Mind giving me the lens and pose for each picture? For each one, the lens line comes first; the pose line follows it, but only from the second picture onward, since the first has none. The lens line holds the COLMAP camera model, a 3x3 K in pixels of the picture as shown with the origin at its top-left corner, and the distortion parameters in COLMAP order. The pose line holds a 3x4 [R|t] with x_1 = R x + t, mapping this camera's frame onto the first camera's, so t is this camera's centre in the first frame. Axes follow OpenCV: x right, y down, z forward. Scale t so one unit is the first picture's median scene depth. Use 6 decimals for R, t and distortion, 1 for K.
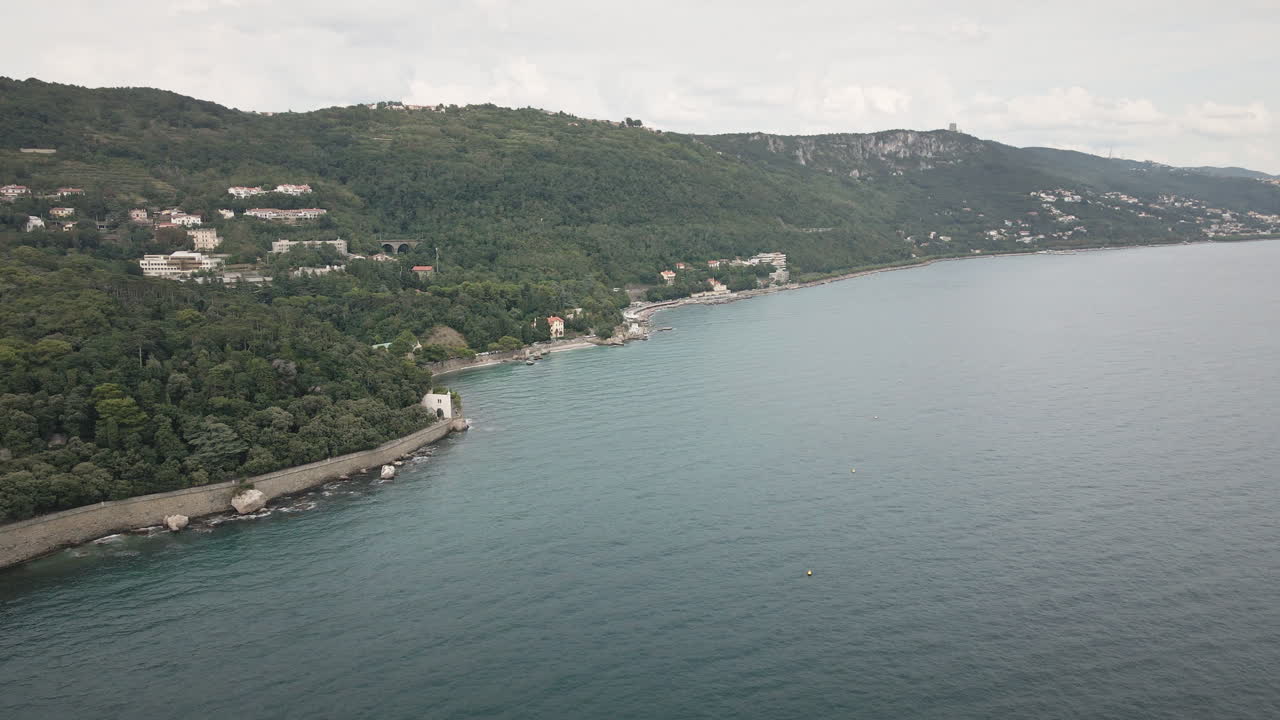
lens RADIAL K [[897.8, 0, 639.9], [0, 897.8, 358.0], [0, 0, 1]] dist [0.005896, 0.002697]
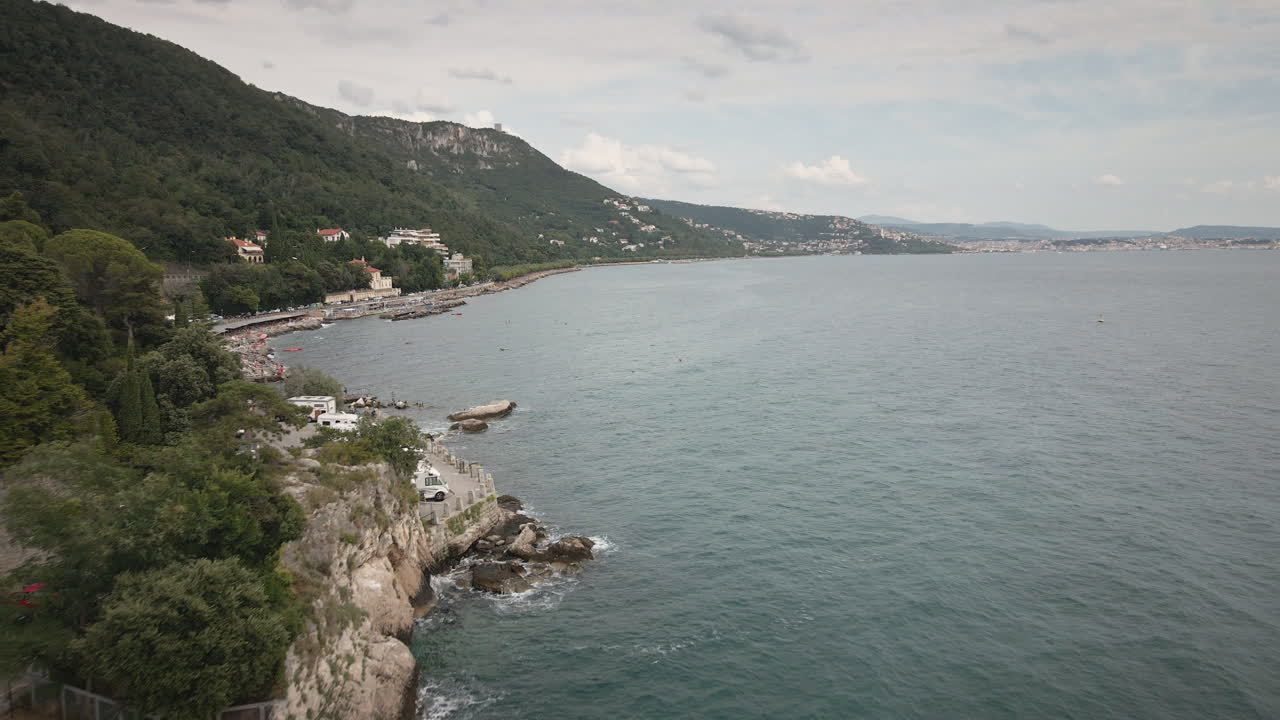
lens RADIAL K [[897.8, 0, 640.9], [0, 897.8, 360.3], [0, 0, 1]] dist [0.005896, 0.002697]
pose [[0.845875, -0.063712, 0.529562, -0.011023], [0.084342, 0.996326, -0.014851, -0.012027], [-0.526670, 0.057227, 0.848142, 0.257635]]
